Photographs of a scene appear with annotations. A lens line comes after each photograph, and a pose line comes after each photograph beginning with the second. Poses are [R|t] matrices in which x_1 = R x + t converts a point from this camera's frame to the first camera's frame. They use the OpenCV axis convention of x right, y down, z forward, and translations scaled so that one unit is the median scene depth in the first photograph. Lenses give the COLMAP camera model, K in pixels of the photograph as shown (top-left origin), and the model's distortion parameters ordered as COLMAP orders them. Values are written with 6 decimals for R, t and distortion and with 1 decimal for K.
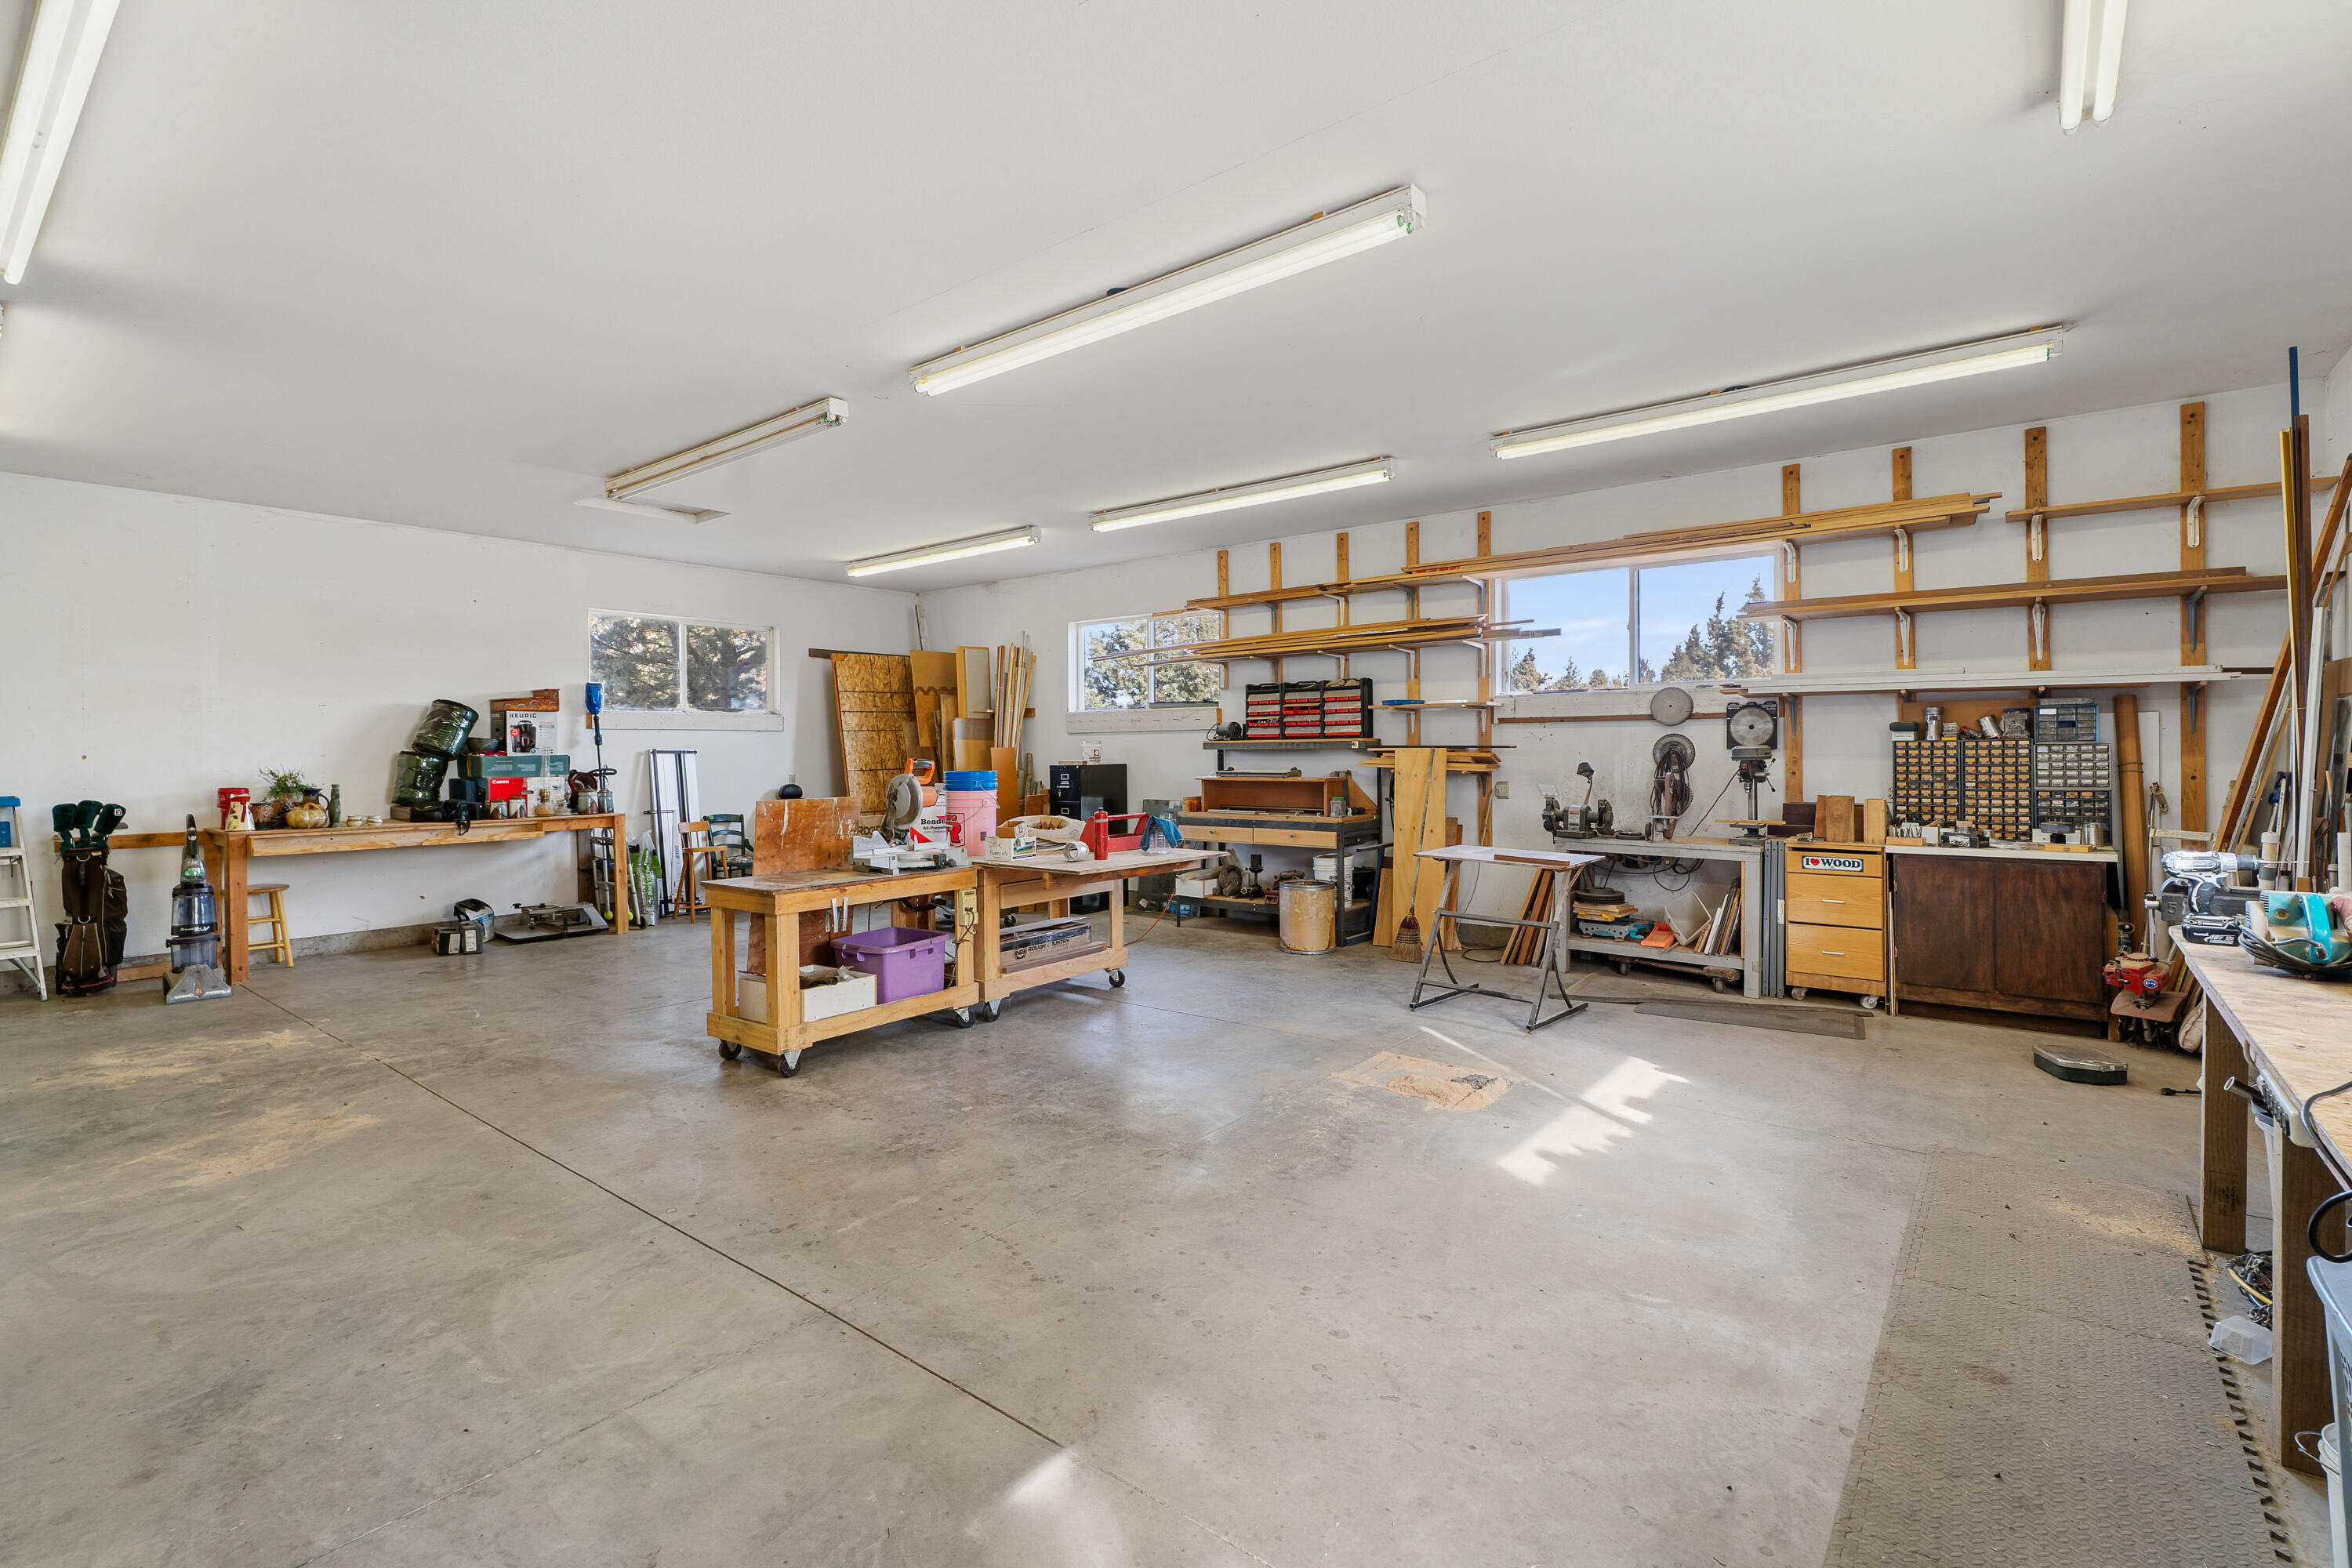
lens RADIAL K [[1070.1, 0, 1151.9], [0, 1070.1, 769.5], [0, 0, 1]] dist [0.004988, 0.000366]
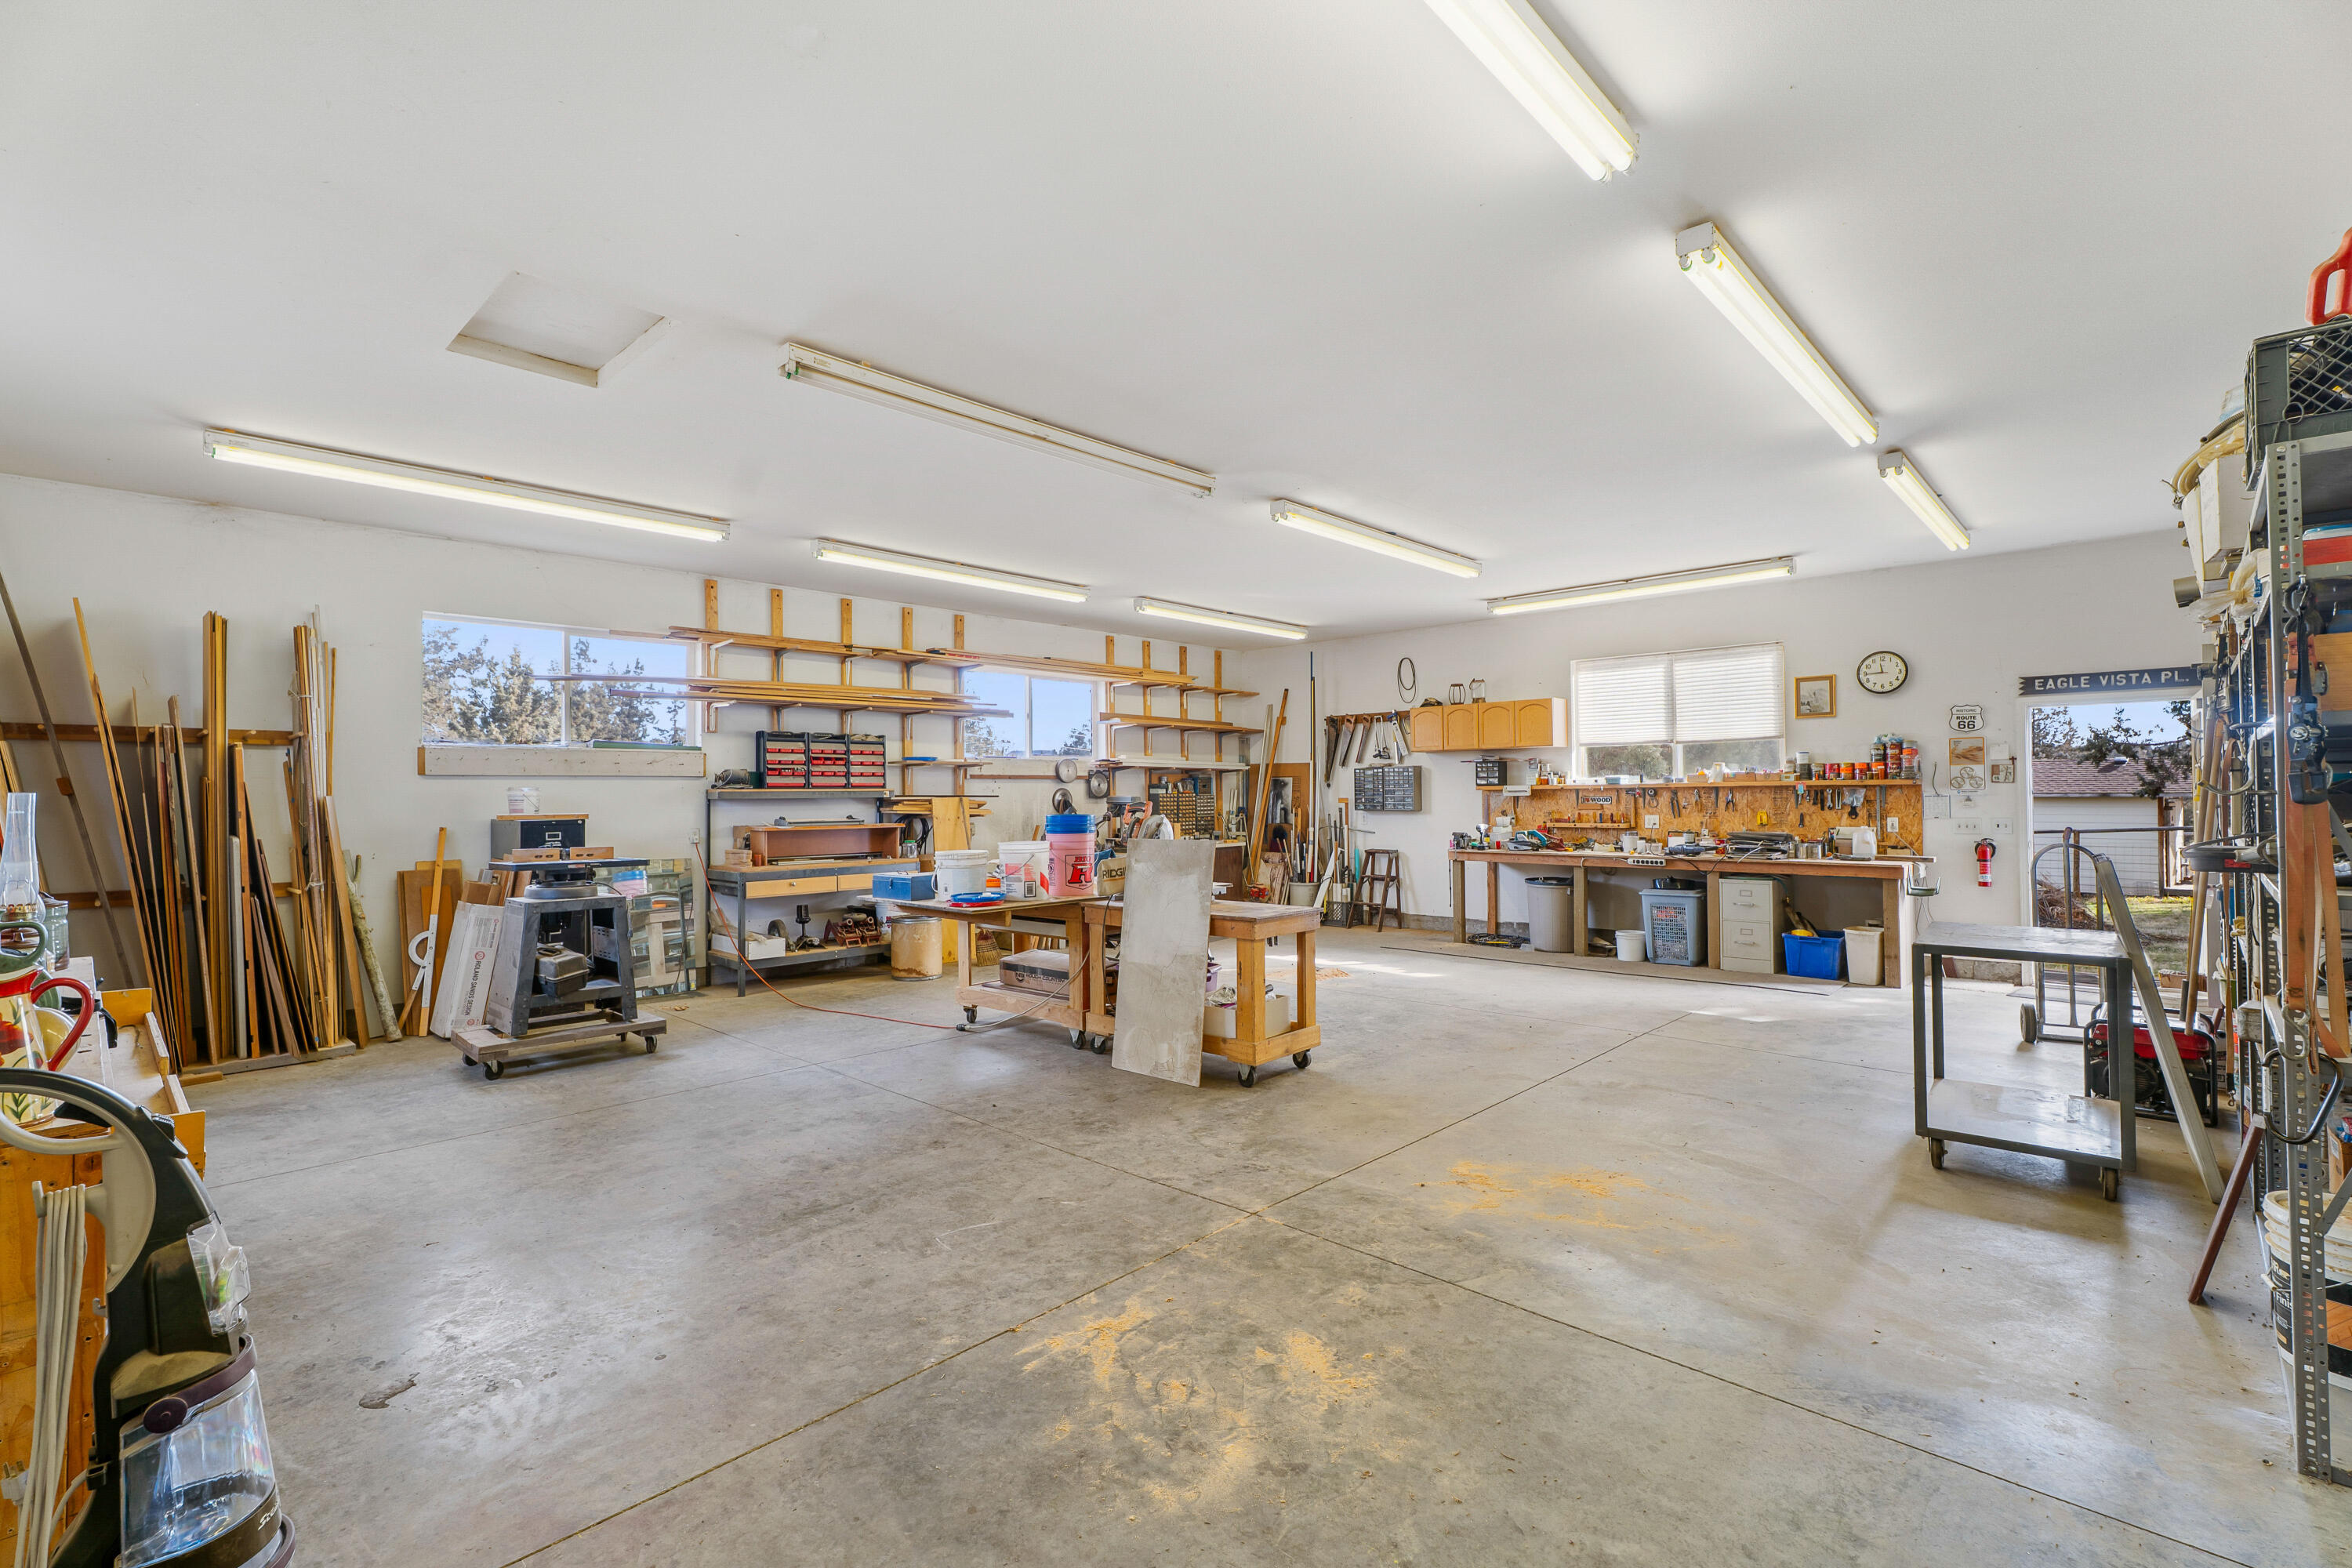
lens RADIAL K [[1070.1, 0, 1150.6], [0, 1070.1, 793.4], [0, 0, 1]] dist [0.004988, 0.000366]
pose [[0.089041, 0.010913, 0.995968, -0.891926], [0.027806, 0.999523, -0.013438, -0.001241], [-0.995640, 0.028890, 0.088695, 0.614434]]
